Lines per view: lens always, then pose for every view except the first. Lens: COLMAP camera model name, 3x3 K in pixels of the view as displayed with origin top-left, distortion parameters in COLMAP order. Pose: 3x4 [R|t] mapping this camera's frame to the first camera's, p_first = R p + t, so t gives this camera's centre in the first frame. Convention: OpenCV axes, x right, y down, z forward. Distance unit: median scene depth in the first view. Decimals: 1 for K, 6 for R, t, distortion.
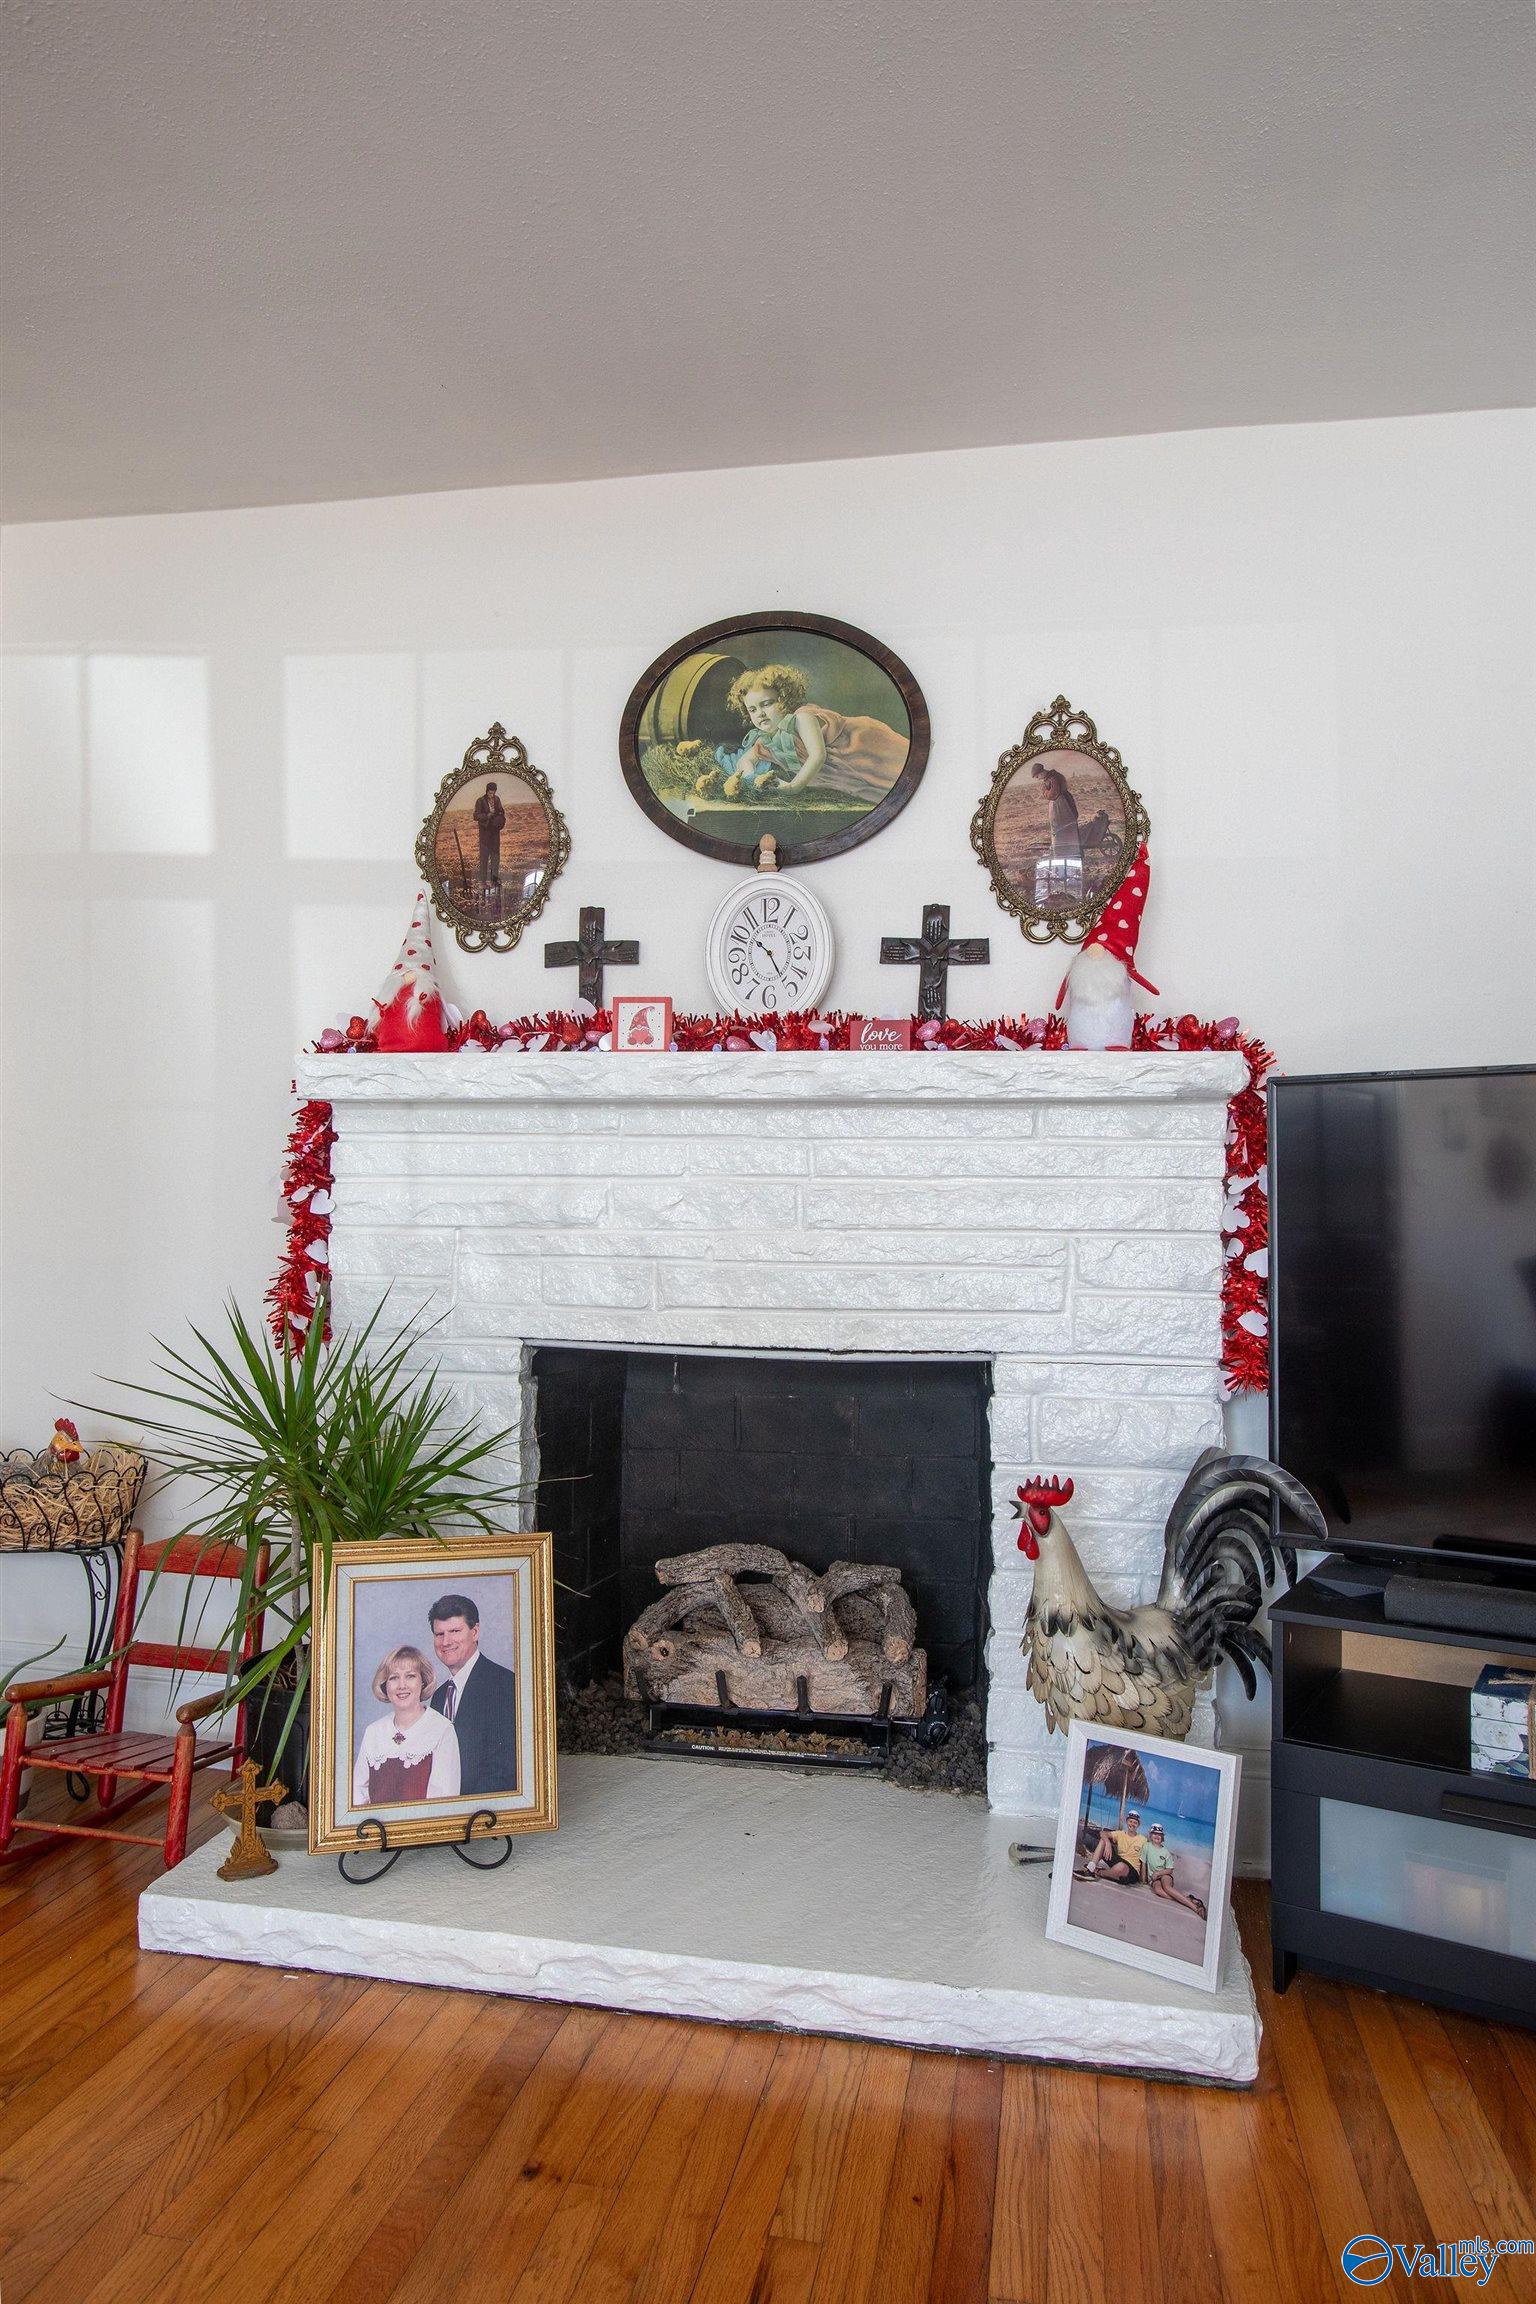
lens RADIAL K [[1511.0, 0, 761.8], [0, 1511.0, 1182.1], [0, 0, 1]] dist [-0.053052, 0.048293]
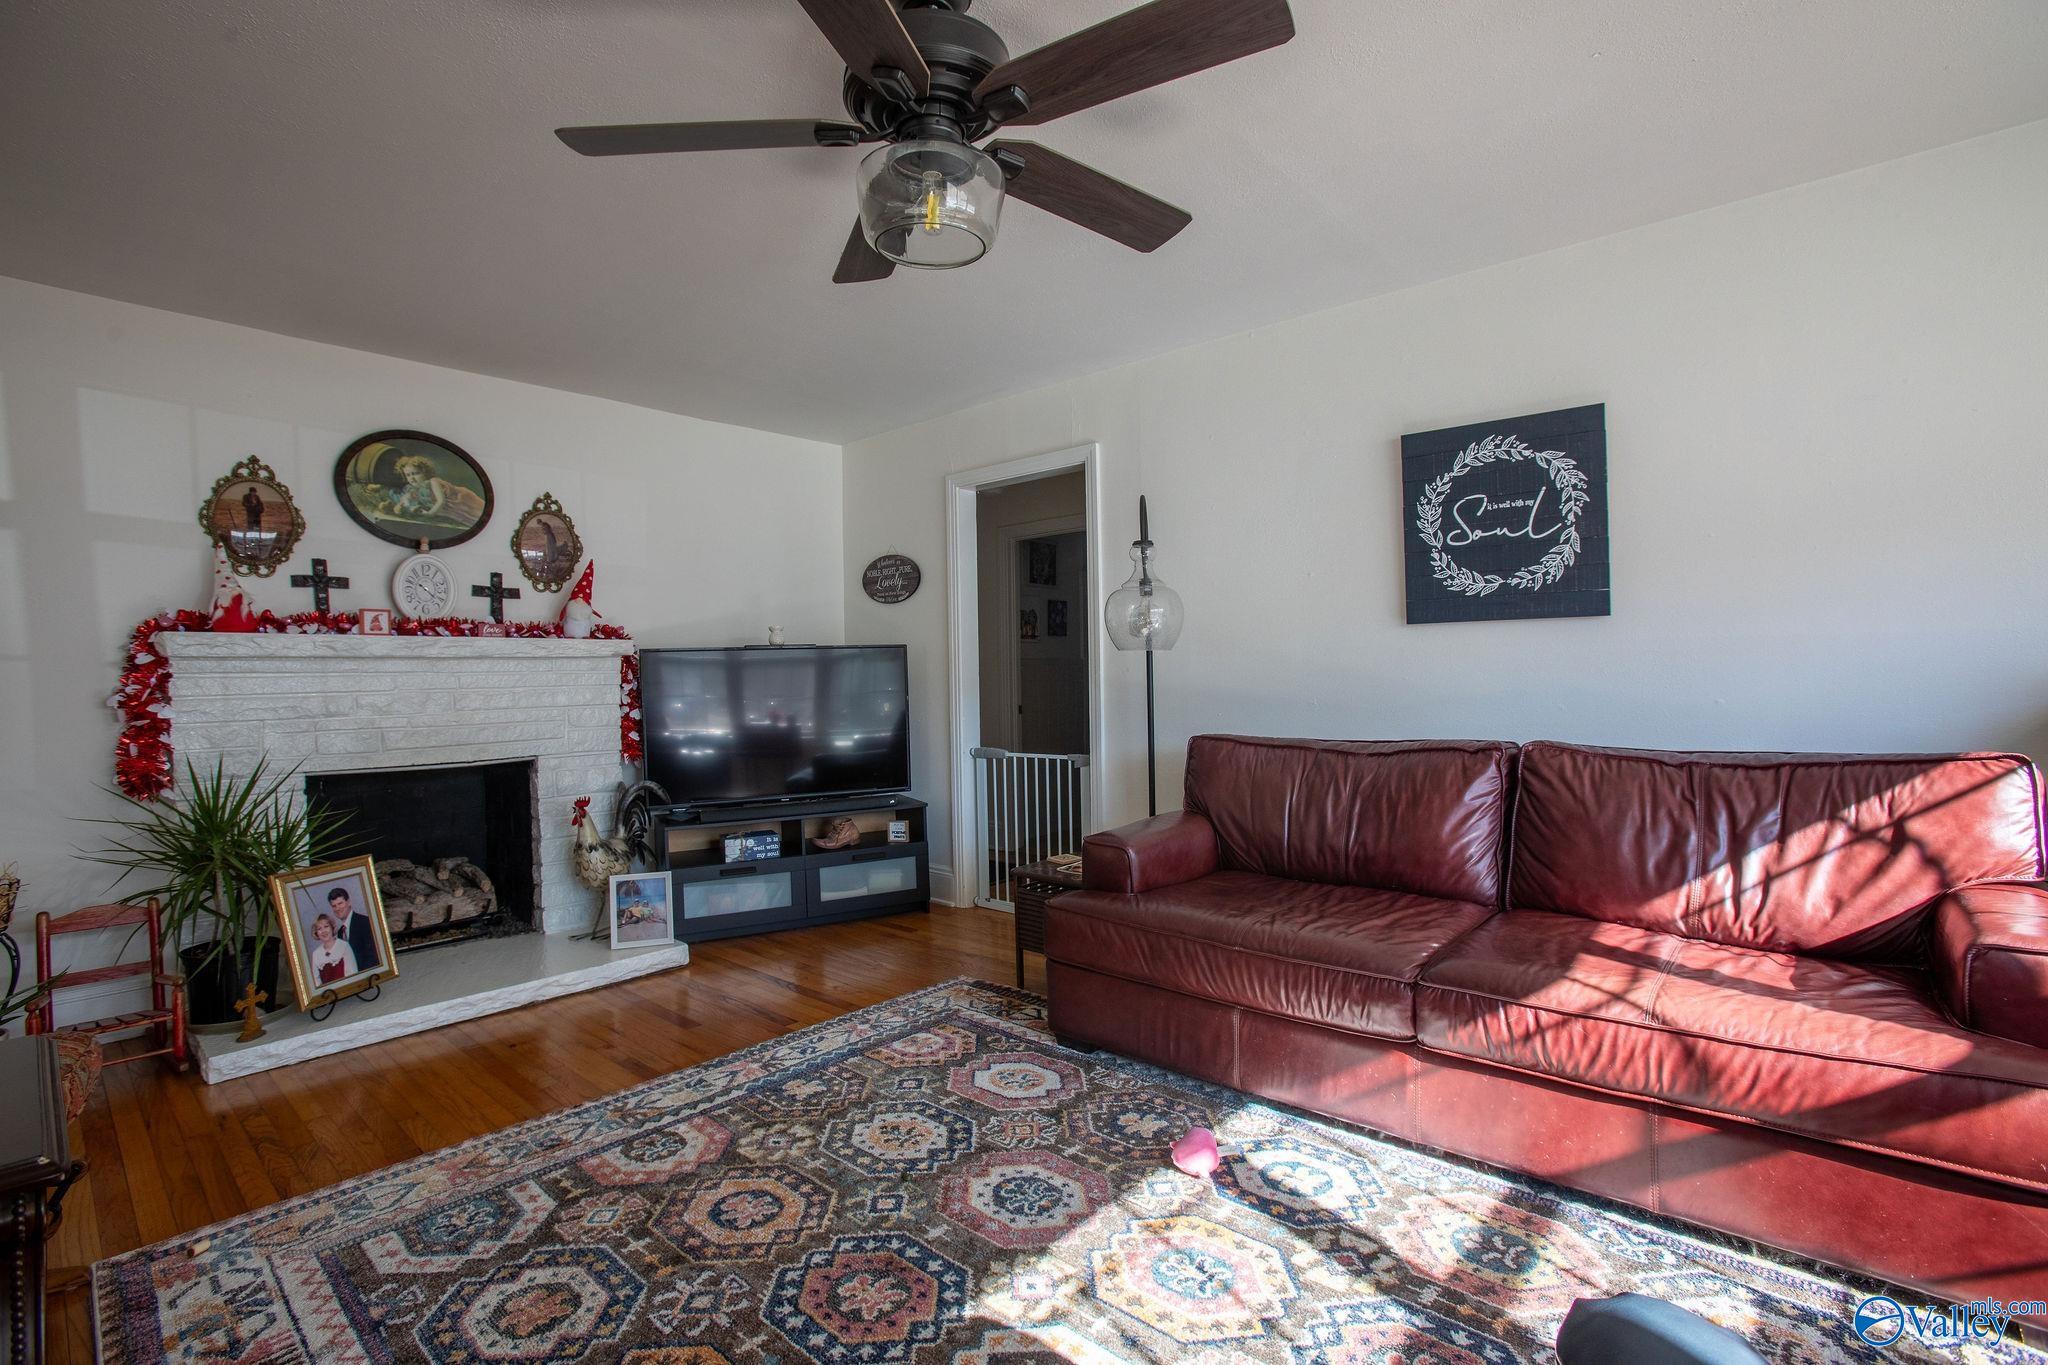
lens RADIAL K [[945.5, 0, 1026.0], [0, 945.5, 658.7], [0, 0, 1]] dist [-0.069013, 0.025292]
pose [[0.497461, -0.011839, 0.867405, -0.751796], [0.002870, 0.999924, 0.012001, -0.063002], [-0.867481, -0.003481, 0.497457, -0.464932]]
